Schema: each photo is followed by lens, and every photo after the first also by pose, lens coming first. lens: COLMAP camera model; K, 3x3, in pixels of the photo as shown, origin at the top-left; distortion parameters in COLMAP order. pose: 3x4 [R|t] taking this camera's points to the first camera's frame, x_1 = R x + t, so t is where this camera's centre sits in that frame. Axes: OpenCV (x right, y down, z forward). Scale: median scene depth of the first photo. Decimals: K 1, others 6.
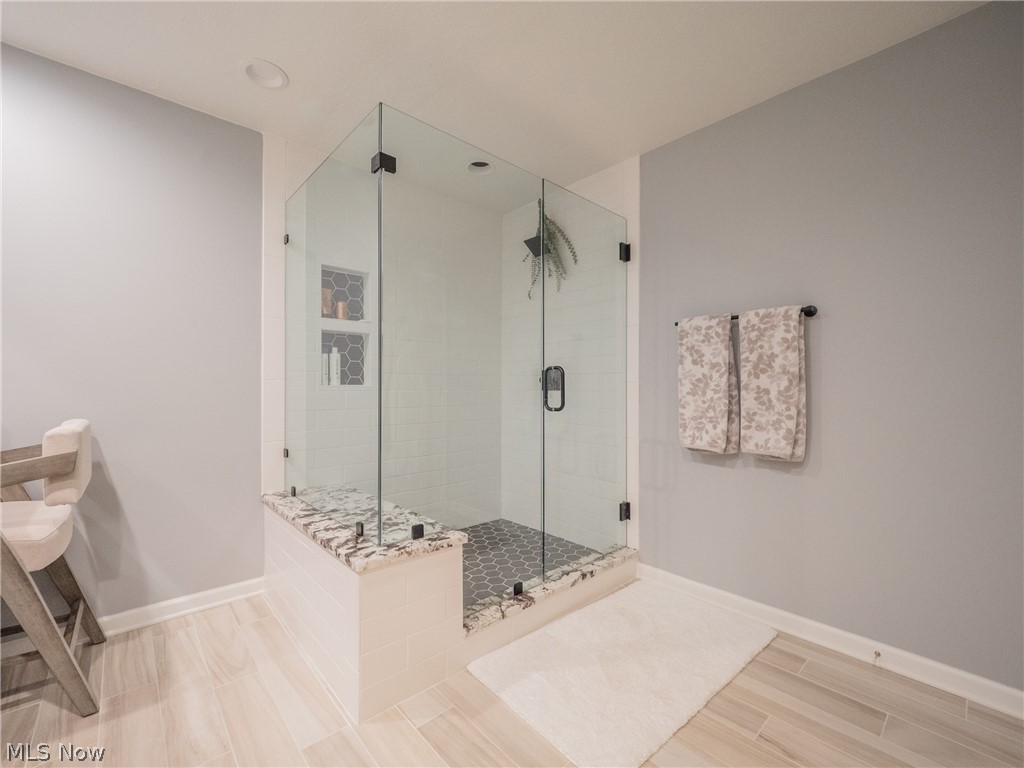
lens RADIAL K [[441.0, 0, 505.8], [0, 441.0, 395.5], [0, 0, 1]] dist [-0.000482, -0.000802]
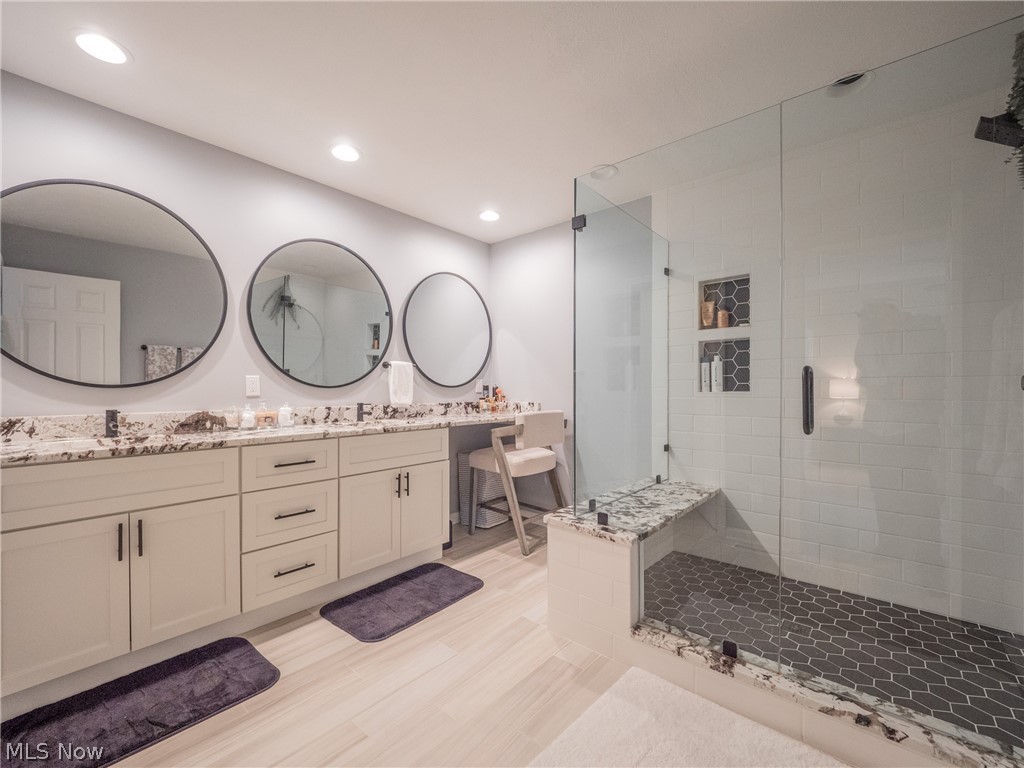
lens RADIAL K [[441.0, 0, 505.8], [0, 441.0, 395.5], [0, 0, 1]] dist [-0.000482, -0.000802]
pose [[0.103993, 0.011441, -0.994512, 0.697614], [-0.016140, 0.999822, 0.009814, -0.019700], [0.994447, 0.015031, 0.104159, 0.457254]]
